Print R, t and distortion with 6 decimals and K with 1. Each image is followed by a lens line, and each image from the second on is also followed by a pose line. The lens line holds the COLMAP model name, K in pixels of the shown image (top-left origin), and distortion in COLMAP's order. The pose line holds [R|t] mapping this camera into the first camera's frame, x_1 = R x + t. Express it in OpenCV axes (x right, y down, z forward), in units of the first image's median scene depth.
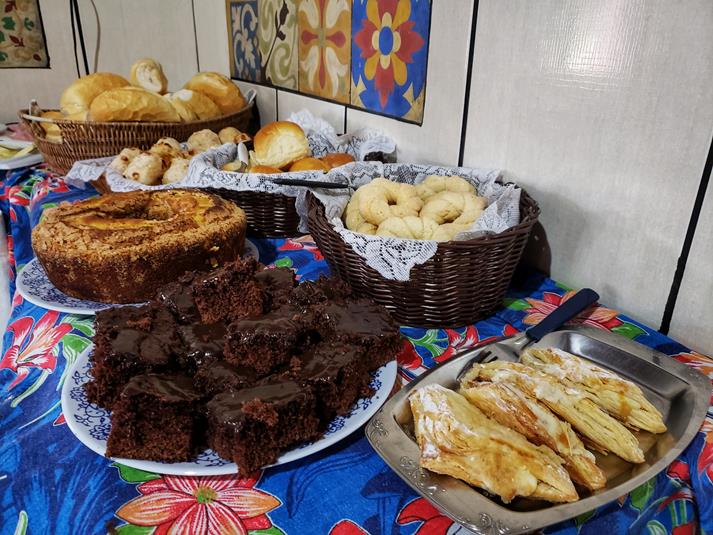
lens RADIAL K [[553.2, 0, 356.5], [0, 553.2, 267.5], [0, 0, 1]] dist [-0.011631, -0.006491]
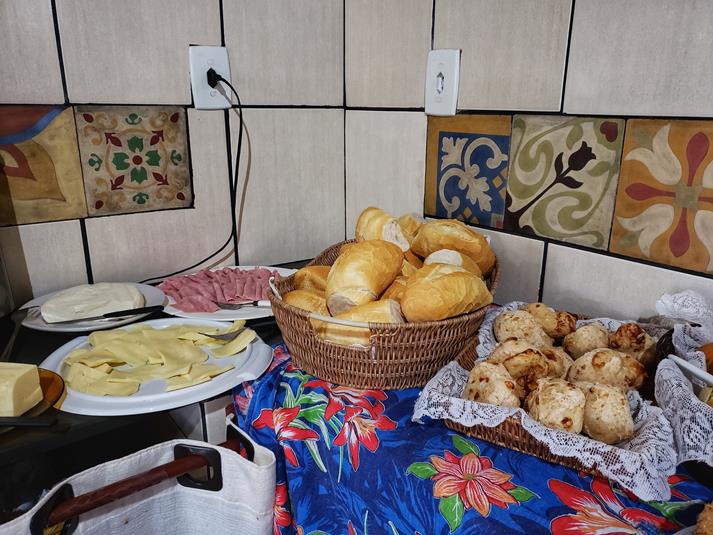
lens RADIAL K [[553.2, 0, 356.5], [0, 553.2, 267.5], [0, 0, 1]] dist [-0.011631, -0.006491]
pose [[0.993207, -0.045779, 0.106981, -0.552010], [0.058543, 0.991120, -0.119388, -0.221616], [-0.100566, 0.124840, 0.987067, 0.250070]]
